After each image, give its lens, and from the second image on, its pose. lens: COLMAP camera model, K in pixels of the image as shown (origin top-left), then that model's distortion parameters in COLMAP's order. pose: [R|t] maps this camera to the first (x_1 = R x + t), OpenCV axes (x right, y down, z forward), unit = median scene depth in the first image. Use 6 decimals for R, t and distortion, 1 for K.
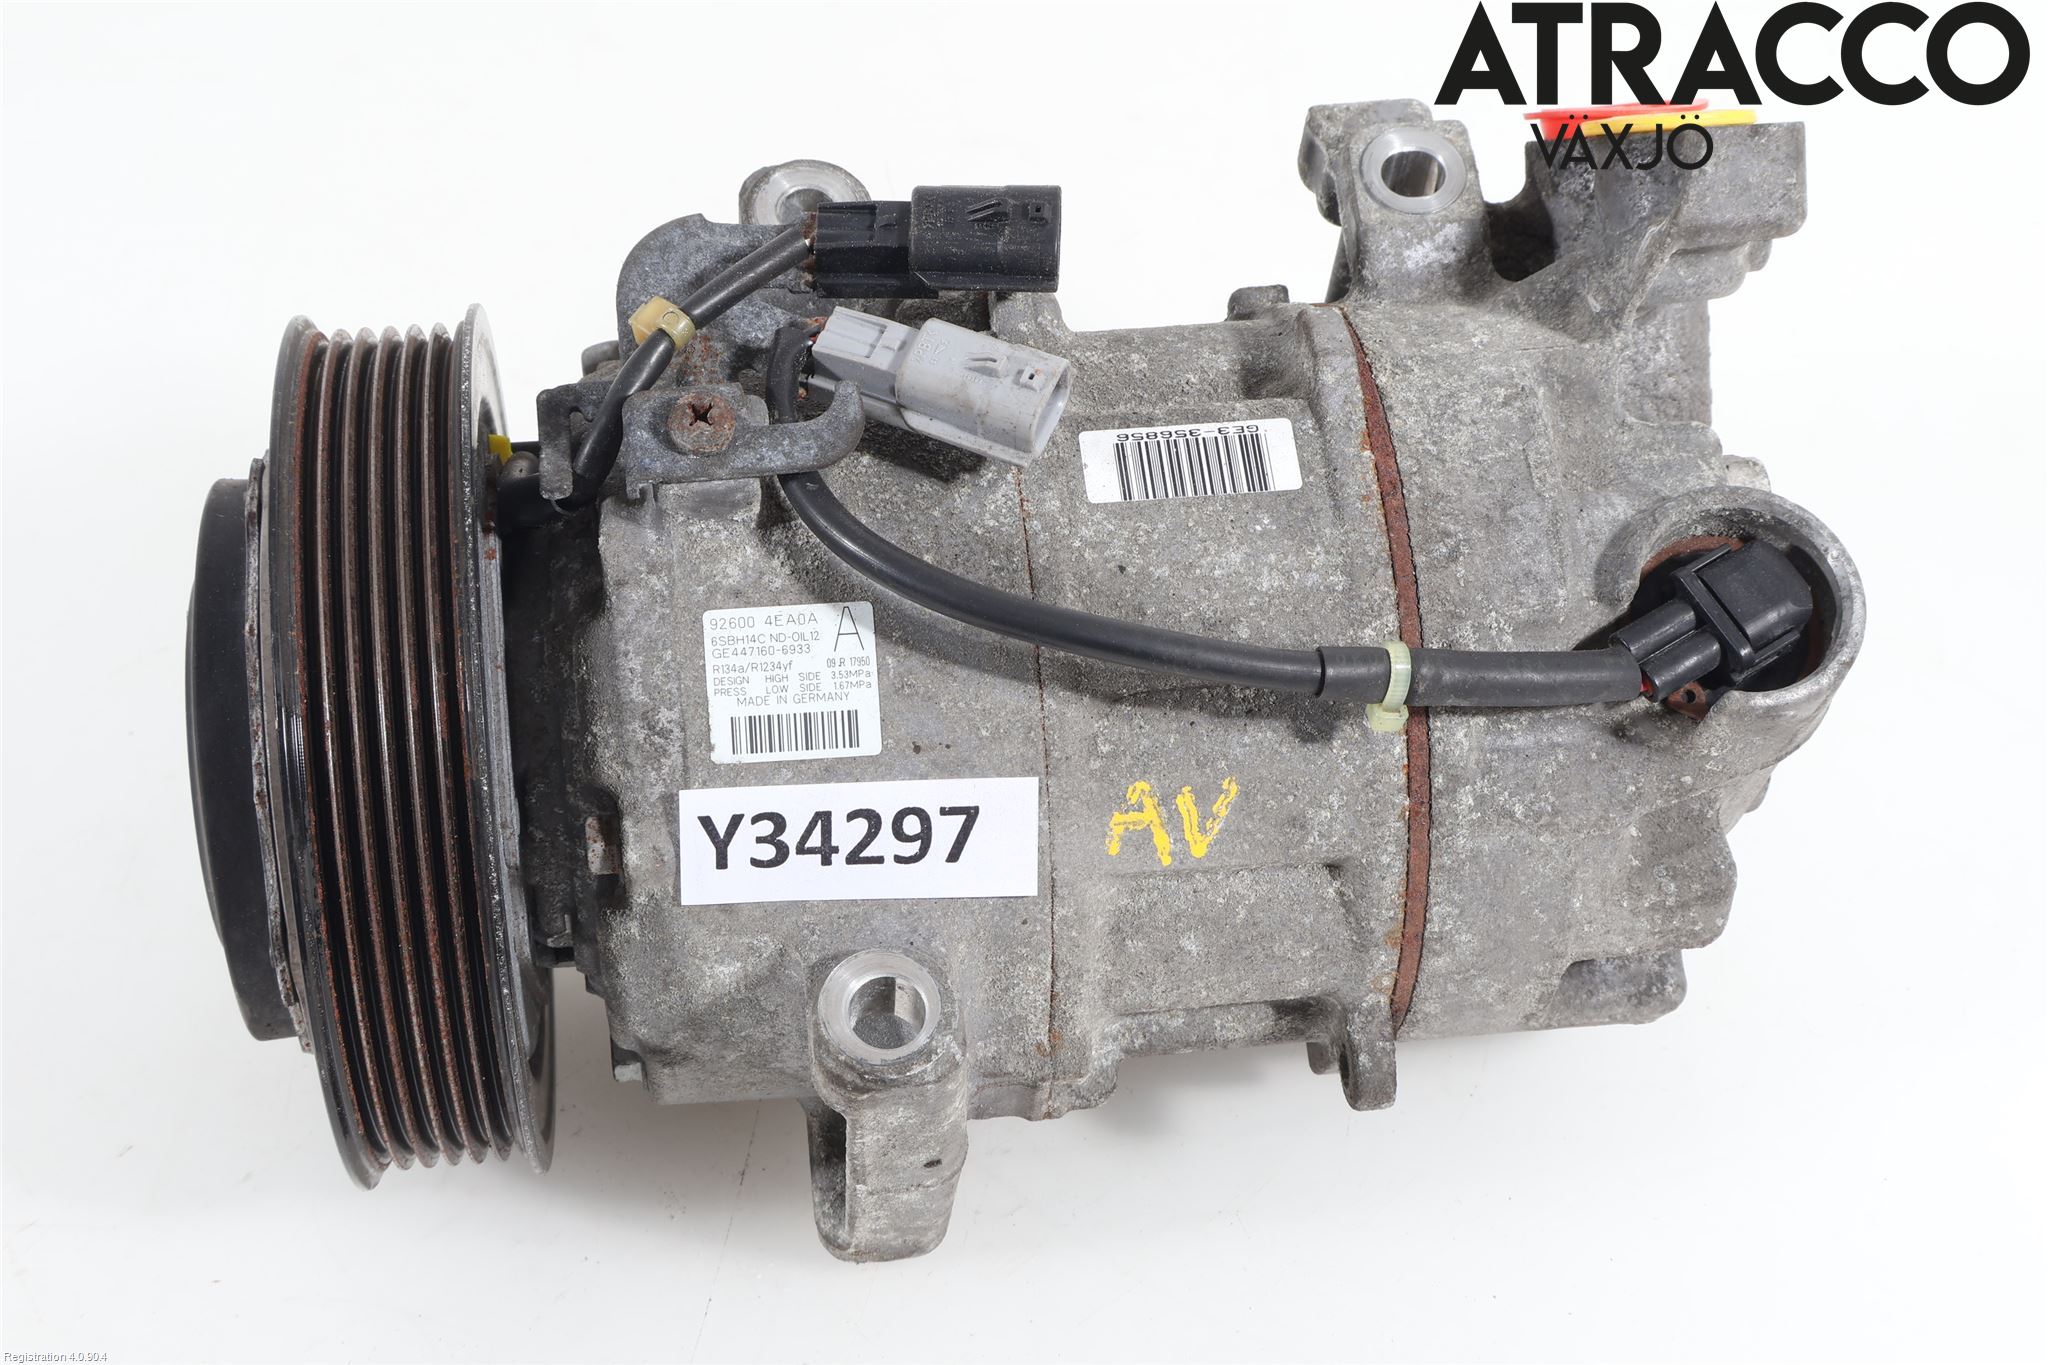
lens RADIAL K [[3333.1, 0, 1021.3], [0, 3333.1, 679.2], [0, 0, 1]] dist [-0.016658, 0.000000]
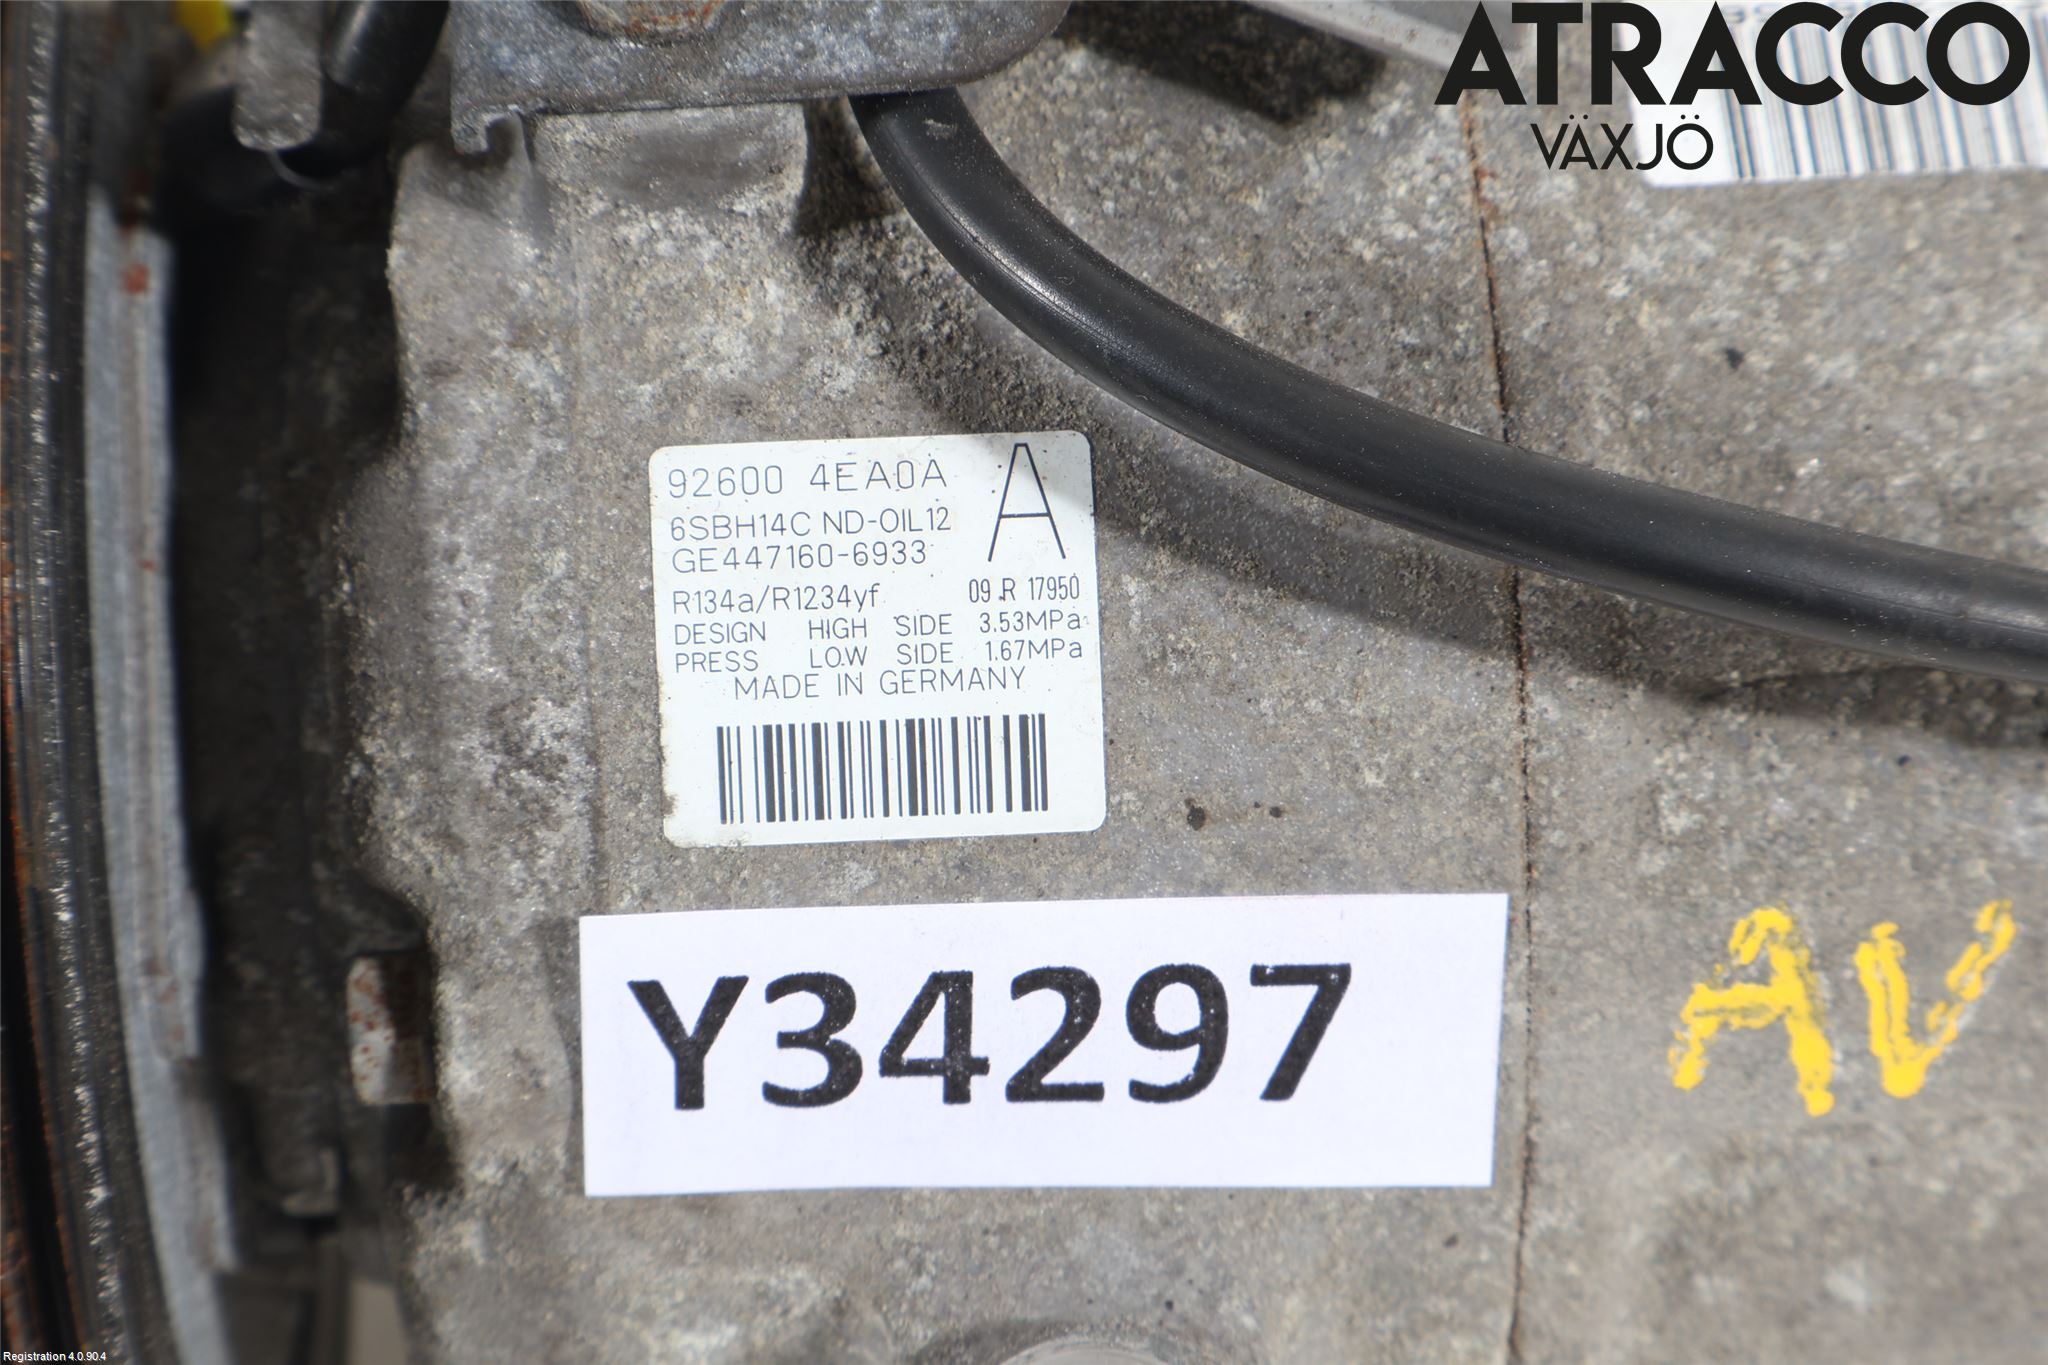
lens RADIAL K [[4255.6, 0, 1029.7], [0, 4255.6, 683.8], [0, 0, 1]] dist [-0.004725, 0.000000]
pose [[0.999077, 0.024178, -0.035517, -0.033235], [-0.021220, 0.996454, 0.081423, -0.034077], [0.037360, -0.080594, 0.996047, 0.504846]]
